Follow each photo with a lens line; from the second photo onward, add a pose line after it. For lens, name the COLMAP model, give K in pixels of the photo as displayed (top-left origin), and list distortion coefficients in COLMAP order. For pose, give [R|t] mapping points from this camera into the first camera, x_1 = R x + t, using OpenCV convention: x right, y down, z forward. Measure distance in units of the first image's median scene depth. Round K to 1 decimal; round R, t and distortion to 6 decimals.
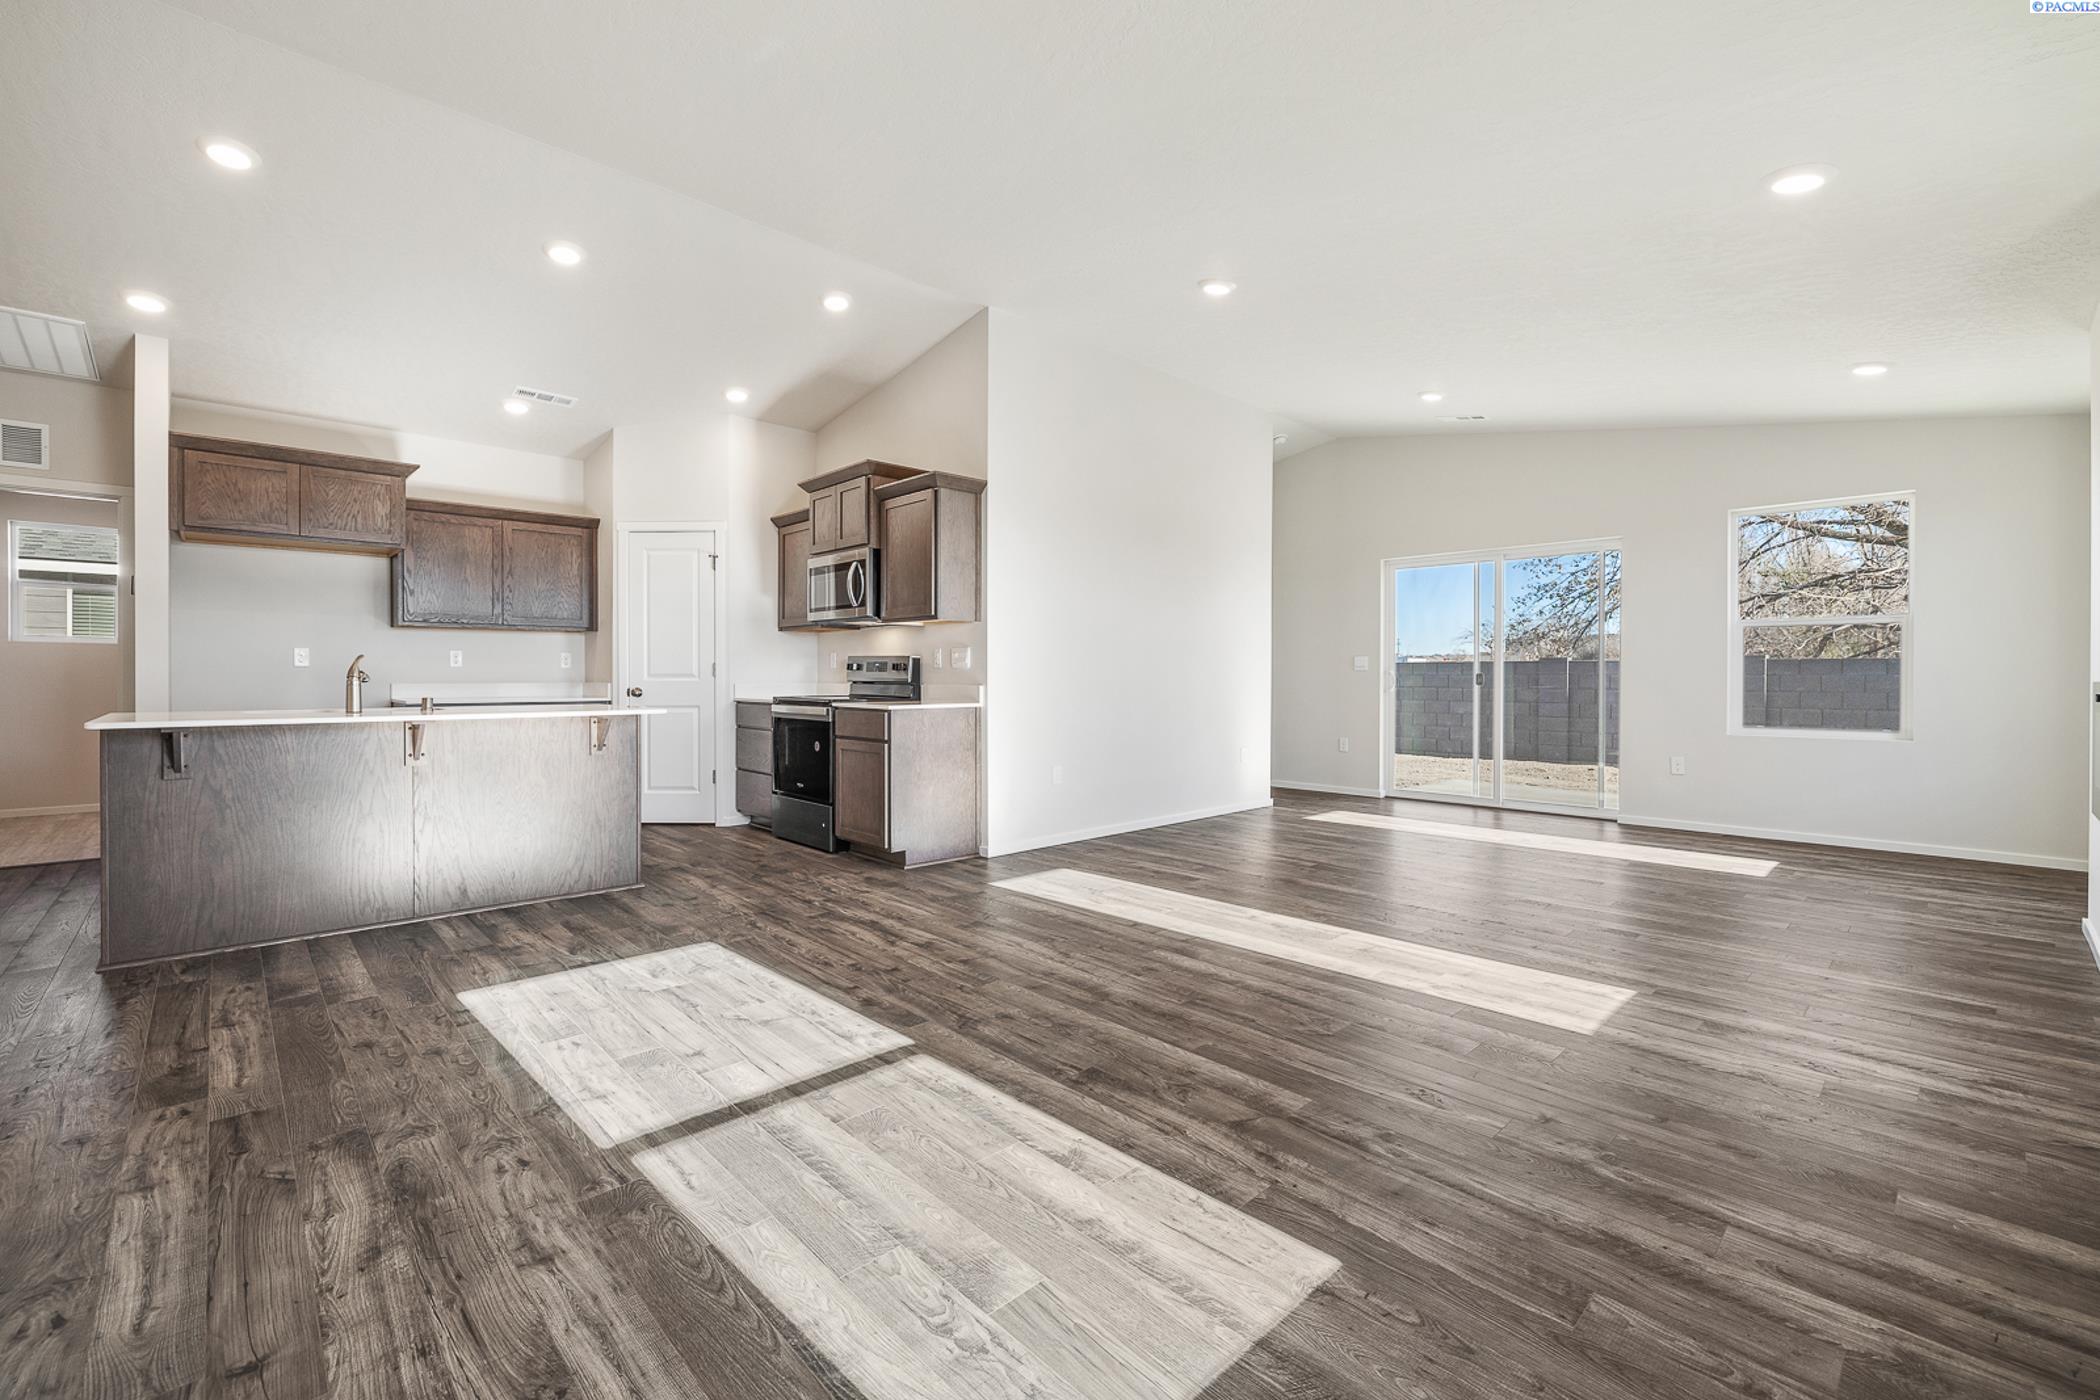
lens RADIAL K [[885.0, 0, 1058.1], [0, 885.0, 691.2], [0, 0, 1]] dist [-0.002362, -0.000528]
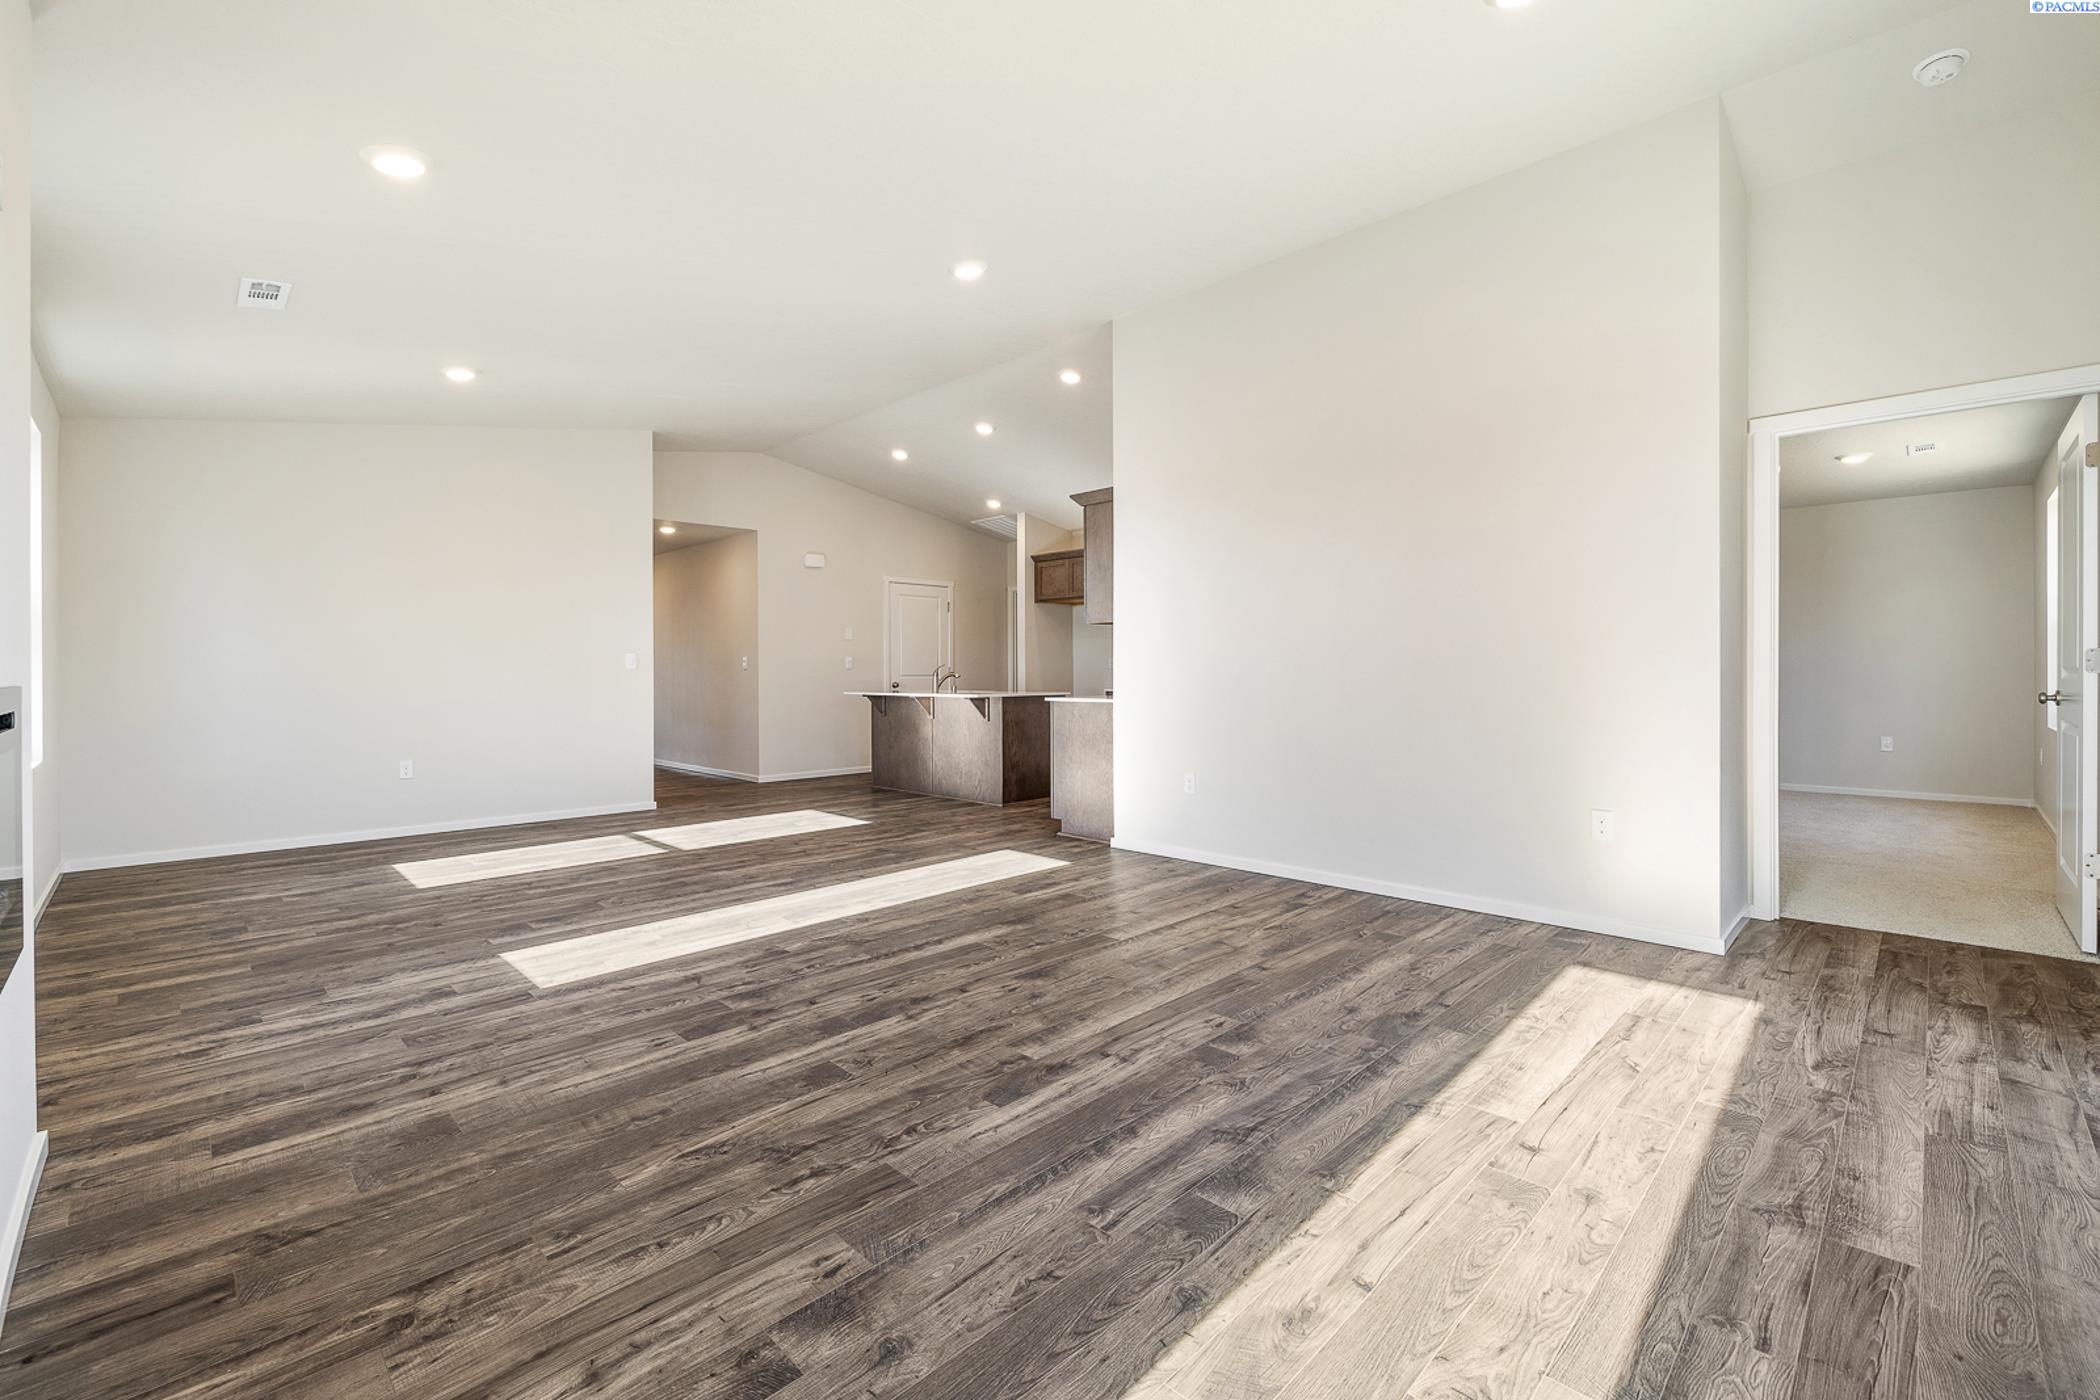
lens RADIAL K [[885.0, 0, 1058.1], [0, 885.0, 689.0], [0, 0, 1]] dist [-0.002362, -0.000528]
pose [[0.030794, 0.012399, -0.999449, 2.156362], [-0.003926, 0.999917, 0.012284, -0.025386], [0.999518, 0.003545, 0.030840, 1.997158]]
